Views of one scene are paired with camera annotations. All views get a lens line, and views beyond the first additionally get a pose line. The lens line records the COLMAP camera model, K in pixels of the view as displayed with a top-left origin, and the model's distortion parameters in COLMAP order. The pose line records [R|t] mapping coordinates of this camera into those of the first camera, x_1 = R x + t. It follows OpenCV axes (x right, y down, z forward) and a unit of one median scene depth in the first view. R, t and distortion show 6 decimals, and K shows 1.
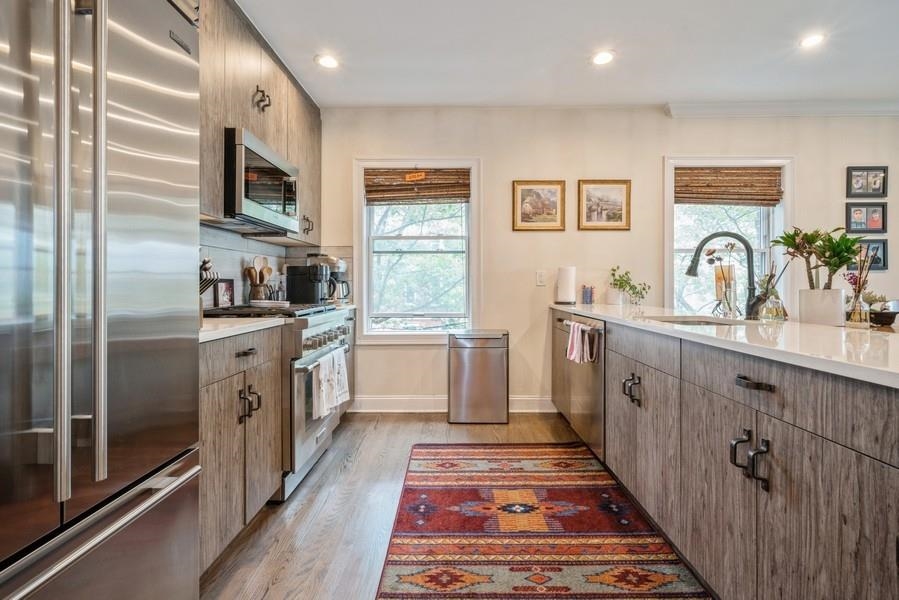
lens RADIAL K [[414.3, 0, 450.2], [0, 414.3, 287.7], [0, 0, 1]] dist [0.000344, 0.000765]
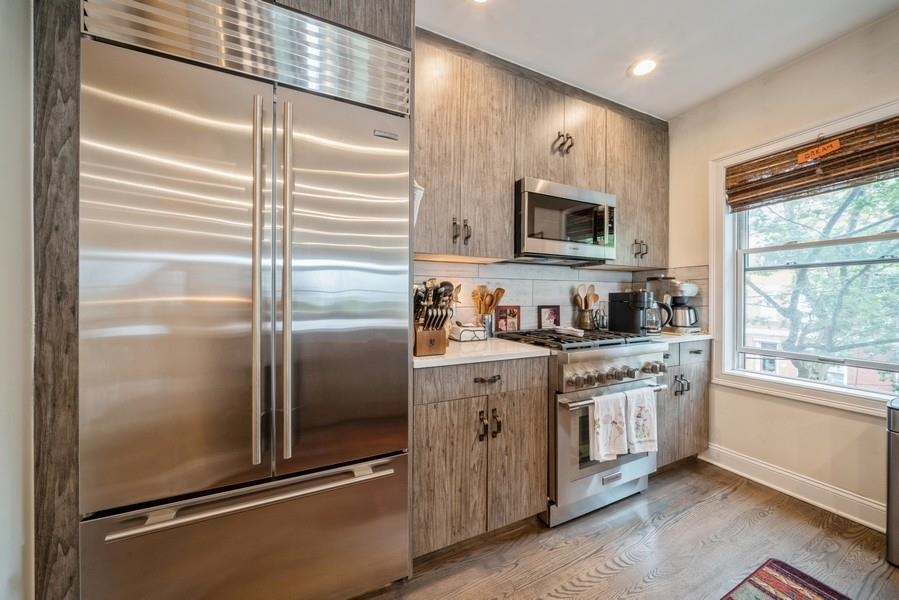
lens RADIAL K [[312.0, 0, 450.7], [0, 312.0, 299.4], [0, 0, 1]] dist [-0.004968, -0.000784]
pose [[0.436373, 0.006008, -0.899746, 0.111146], [-0.007148, 0.999969, 0.003210, -0.030823], [0.899738, 0.005031, 0.436402, 0.270261]]
